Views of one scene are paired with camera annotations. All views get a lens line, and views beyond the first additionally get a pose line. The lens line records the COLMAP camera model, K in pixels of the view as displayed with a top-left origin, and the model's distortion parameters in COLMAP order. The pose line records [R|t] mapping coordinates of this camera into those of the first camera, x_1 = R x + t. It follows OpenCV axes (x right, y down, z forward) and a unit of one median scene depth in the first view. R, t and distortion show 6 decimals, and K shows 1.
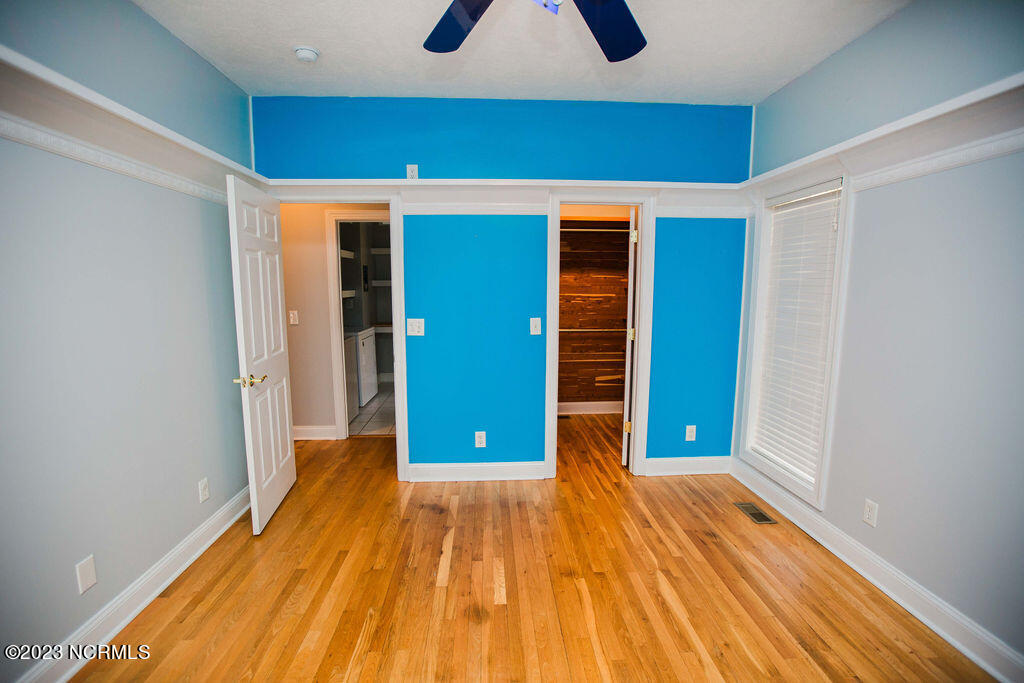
lens RADIAL K [[477.0, 0, 510.0], [0, 477.0, 354.2], [0, 0, 1]] dist [-0.000410, -0.000017]
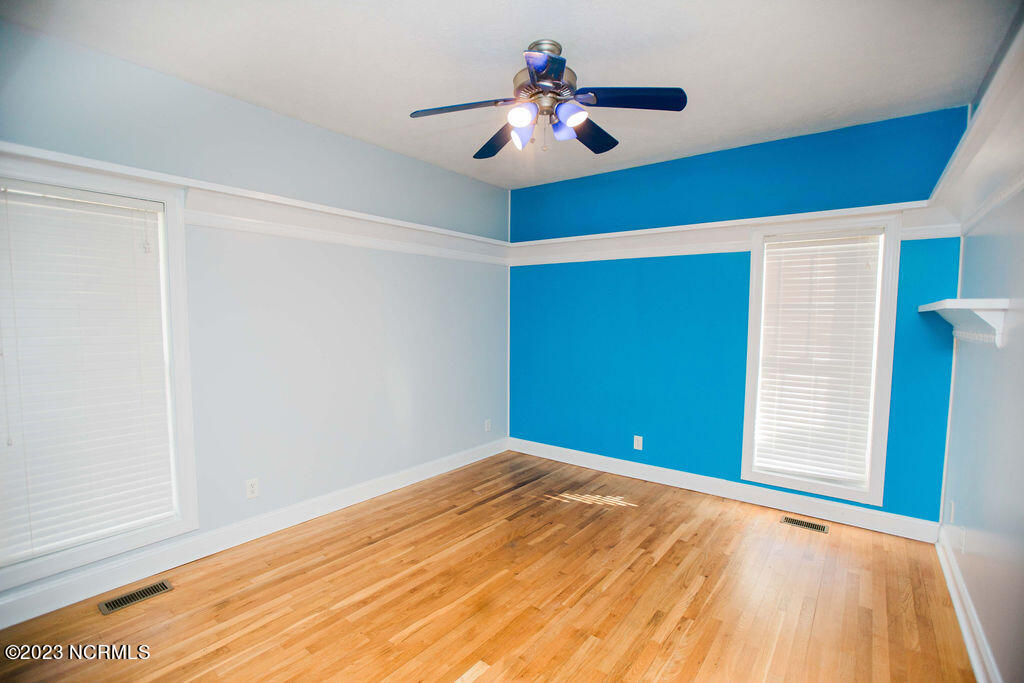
lens RADIAL K [[477.0, 0, 510.0], [0, 477.0, 354.2], [0, 0, 1]] dist [-0.000410, -0.000017]
pose [[-0.764543, -0.056561, 0.642086, -0.661824], [0.080190, 0.980058, 0.181815, -0.227277], [-0.639565, 0.190494, -0.744761, 1.692038]]
